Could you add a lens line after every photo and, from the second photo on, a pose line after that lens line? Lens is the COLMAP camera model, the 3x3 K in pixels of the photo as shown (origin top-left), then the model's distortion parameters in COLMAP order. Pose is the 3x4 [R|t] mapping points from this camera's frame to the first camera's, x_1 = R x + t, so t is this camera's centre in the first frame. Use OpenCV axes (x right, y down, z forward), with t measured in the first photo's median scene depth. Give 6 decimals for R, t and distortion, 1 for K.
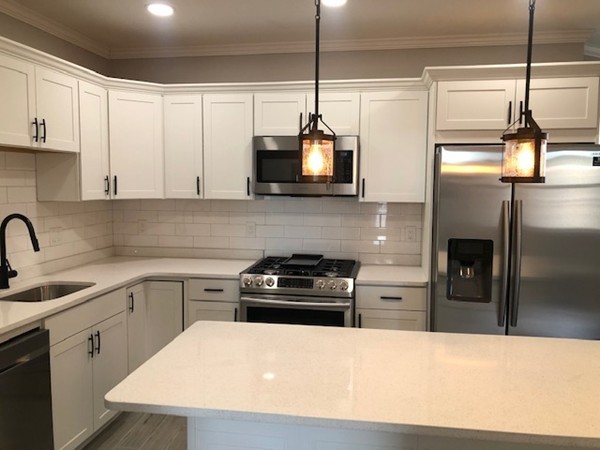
lens RADIAL K [[491.6, 0, 300.0], [0, 491.6, 225.0], [0, 0, 1]] dist [0.017216, -0.000989]
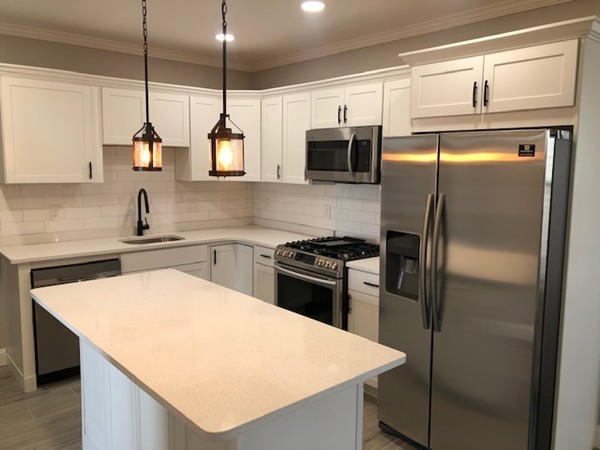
lens RADIAL K [[491.6, 0, 300.0], [0, 491.6, 225.0], [0, 0, 1]] dist [0.017216, -0.000989]
pose [[0.761146, 0.086307, -0.642812, 0.698094], [-0.065141, 0.996268, 0.056632, -0.023348], [0.645300, -0.001232, 0.763928, 0.115072]]
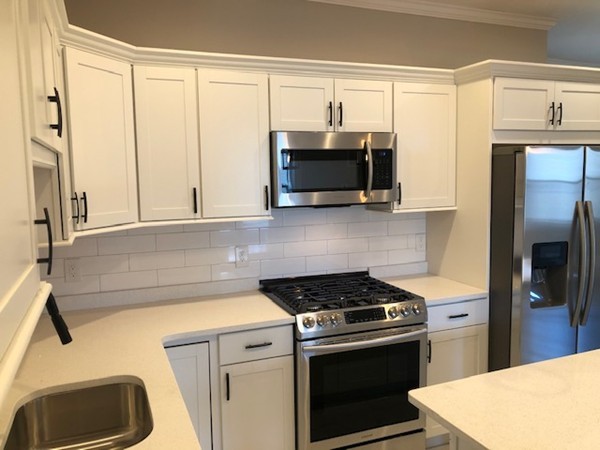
lens RADIAL K [[491.6, 0, 300.0], [0, 491.6, 225.0], [0, 0, 1]] dist [0.017216, -0.000989]
pose [[0.855451, -0.074033, 0.512564, -0.491545], [0.070928, 0.997152, 0.025649, -0.057123], [-0.513003, 0.014414, 0.858266, 0.360319]]
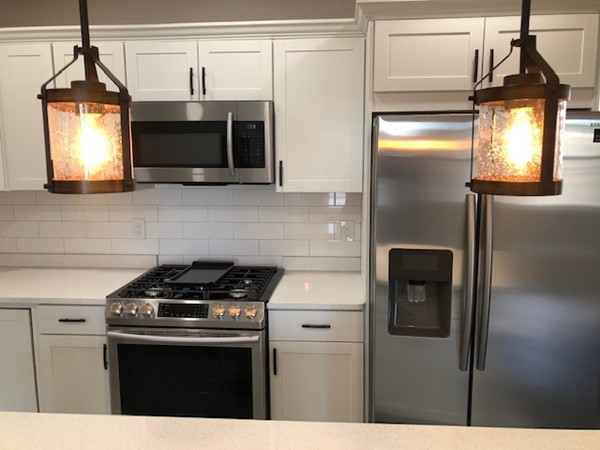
lens RADIAL K [[491.6, 0, 300.0], [0, 491.6, 225.0], [0, 0, 1]] dist [0.017216, -0.000989]
pose [[0.997009, -0.023214, 0.073714, 0.107765], [0.018741, 0.997974, 0.060800, -0.044927], [-0.074976, -0.059236, 0.995424, 0.277504]]
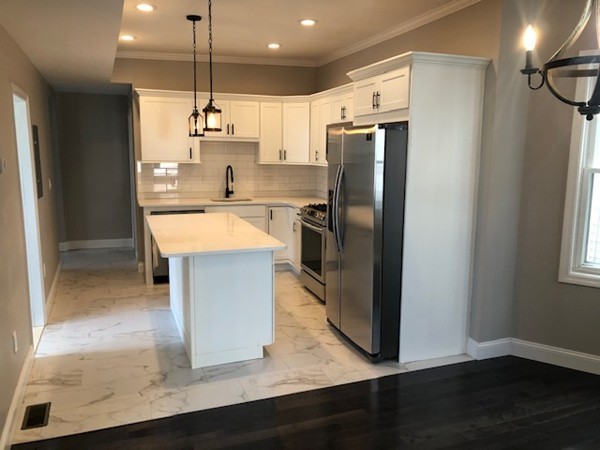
lens RADIAL K [[491.6, 0, 300.0], [0, 491.6, 225.0], [0, 0, 1]] dist [0.017216, -0.000989]
pose [[0.474038, 0.132763, -0.870438, 1.391712], [-0.089477, 0.990713, 0.102379, -0.011067], [0.875946, 0.029353, 0.481515, 0.170075]]
